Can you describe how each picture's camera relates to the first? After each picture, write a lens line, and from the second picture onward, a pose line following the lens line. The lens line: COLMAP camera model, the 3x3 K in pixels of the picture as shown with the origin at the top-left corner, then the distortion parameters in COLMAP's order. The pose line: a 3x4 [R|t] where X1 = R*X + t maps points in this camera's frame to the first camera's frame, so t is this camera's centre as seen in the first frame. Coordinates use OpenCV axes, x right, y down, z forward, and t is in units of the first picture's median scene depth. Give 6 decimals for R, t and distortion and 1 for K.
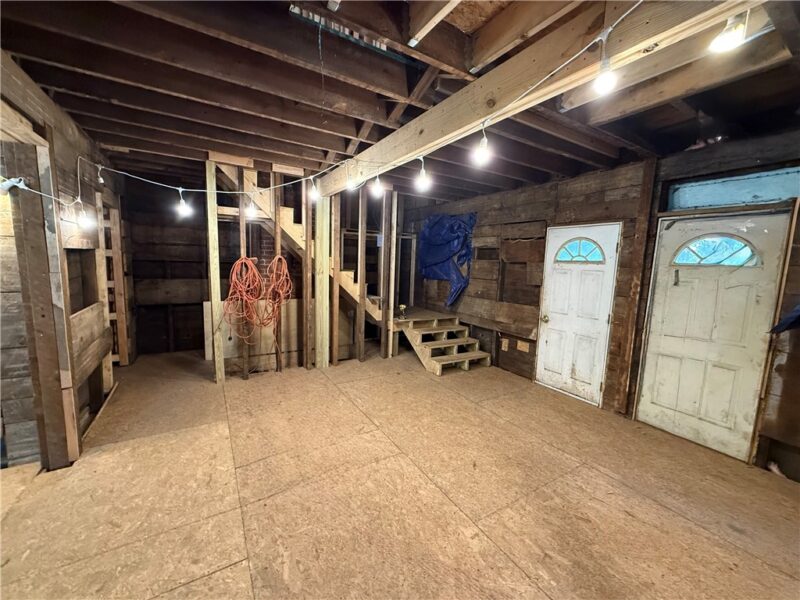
lens RADIAL K [[319.7, 0, 397.5], [0, 319.7, 299.1], [0, 0, 1]] dist [0.000564, -0.000175]
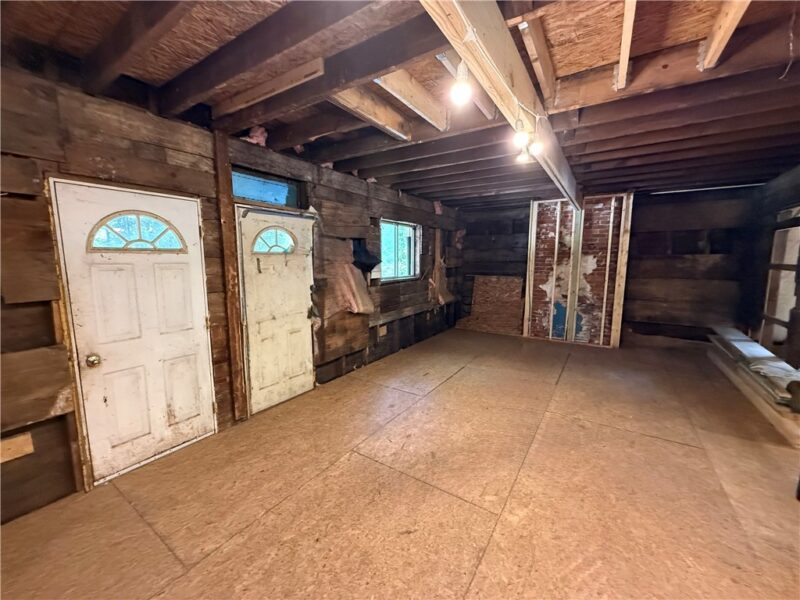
lens RADIAL K [[319.7, 0, 396.9], [0, 319.7, 300.0], [0, 0, 1]] dist [0.000564, -0.000175]
pose [[-0.427406, -0.148516, 0.891778, -0.250704], [0.092455, 0.974062, 0.206531, -0.120683], [-0.899320, 0.170722, -0.402589, 0.944530]]
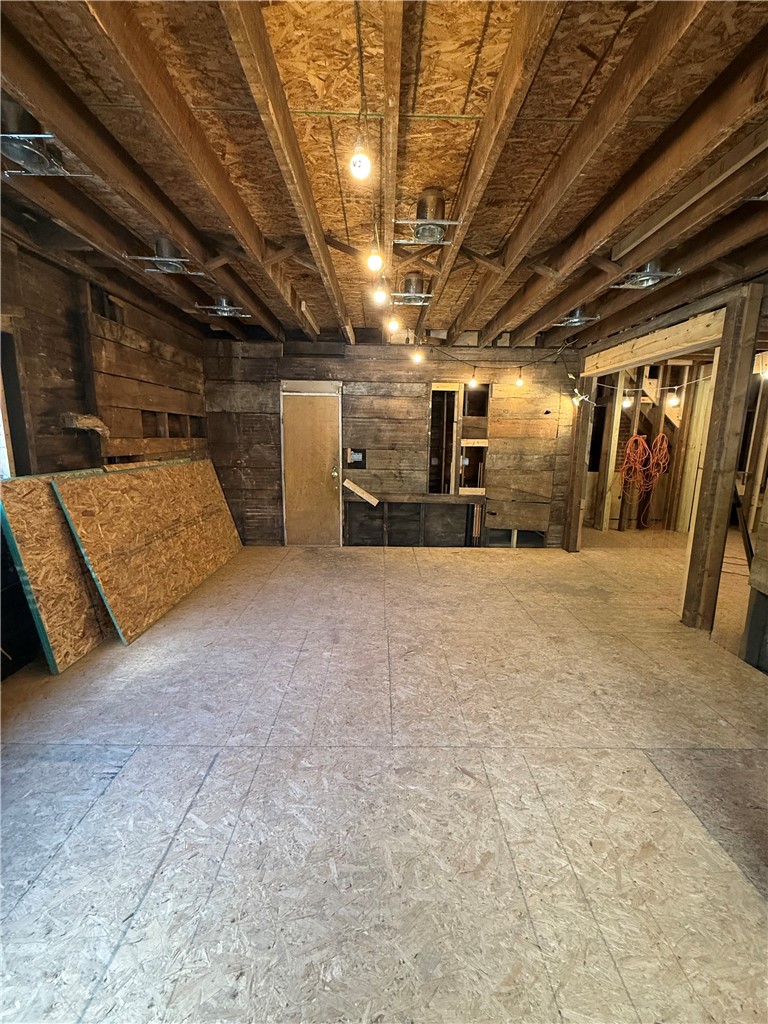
lens RADIAL K [[409.2, 0, 382.2], [0, 409.2, 511.2], [0, 0, 1]] dist [0.000564, -0.000175]
pose [[0.854644, 0.073989, -0.513915, -0.314860], [-0.047913, 0.996810, 0.063833, 0.077740], [0.516998, -0.029931, 0.855463, -0.630090]]
